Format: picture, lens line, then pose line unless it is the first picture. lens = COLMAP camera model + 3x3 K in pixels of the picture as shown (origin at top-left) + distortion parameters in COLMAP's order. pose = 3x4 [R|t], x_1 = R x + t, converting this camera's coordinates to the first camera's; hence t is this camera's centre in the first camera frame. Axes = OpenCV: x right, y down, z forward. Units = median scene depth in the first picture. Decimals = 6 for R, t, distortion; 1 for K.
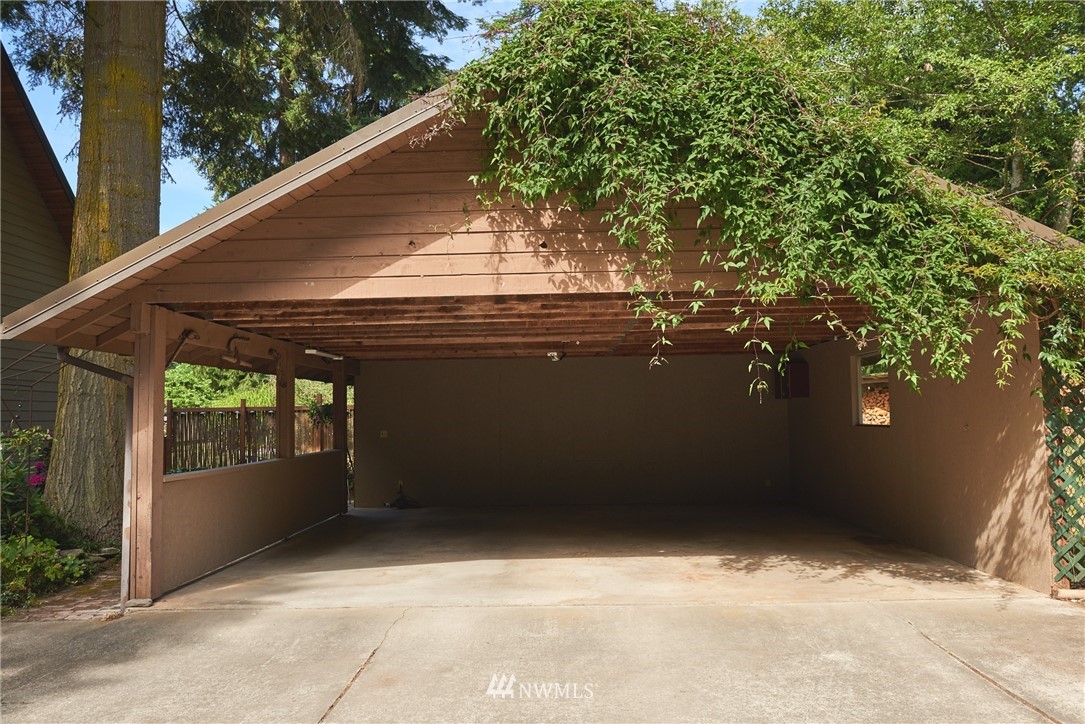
lens RADIAL K [[843.0, 0, 541.8], [0, 843.0, 362.5], [0, 0, 1]] dist [-0.004982, -0.001847]
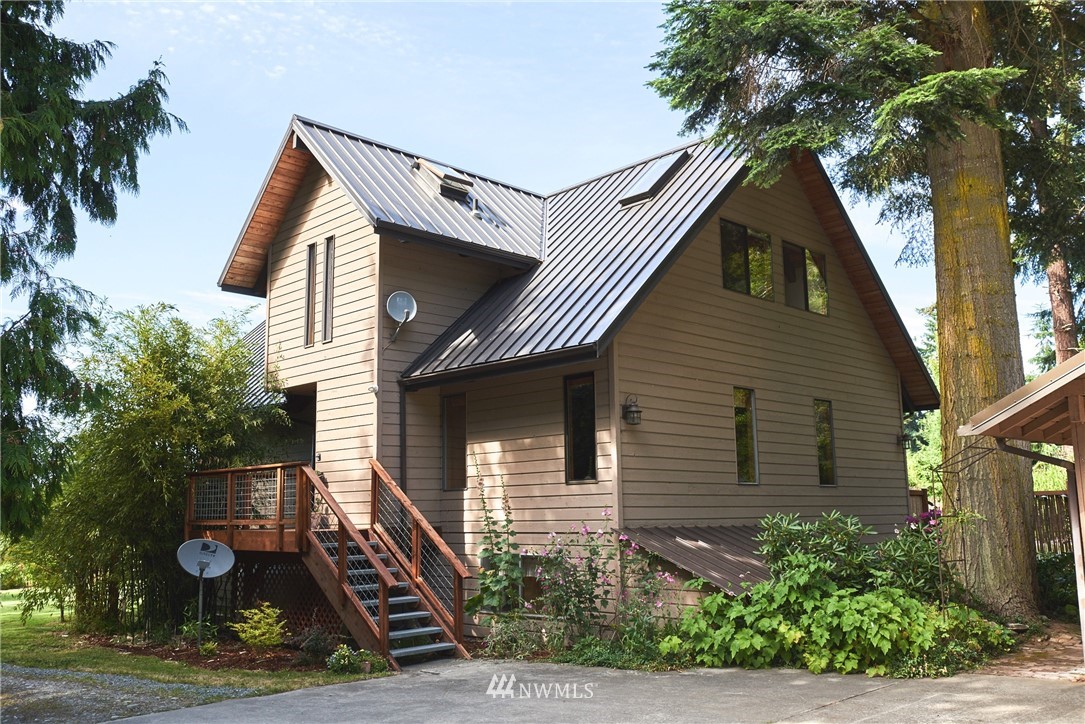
lens RADIAL K [[961.0, 0, 543.0], [0, 961.0, 358.1], [0, 0, 1]] dist [0.005723, 0.004337]
pose [[0.728353, -0.108786, -0.676511, -0.082072], [0.050290, 0.993141, -0.105557, -0.014203], [0.683354, 0.042860, 0.728828, -0.293803]]
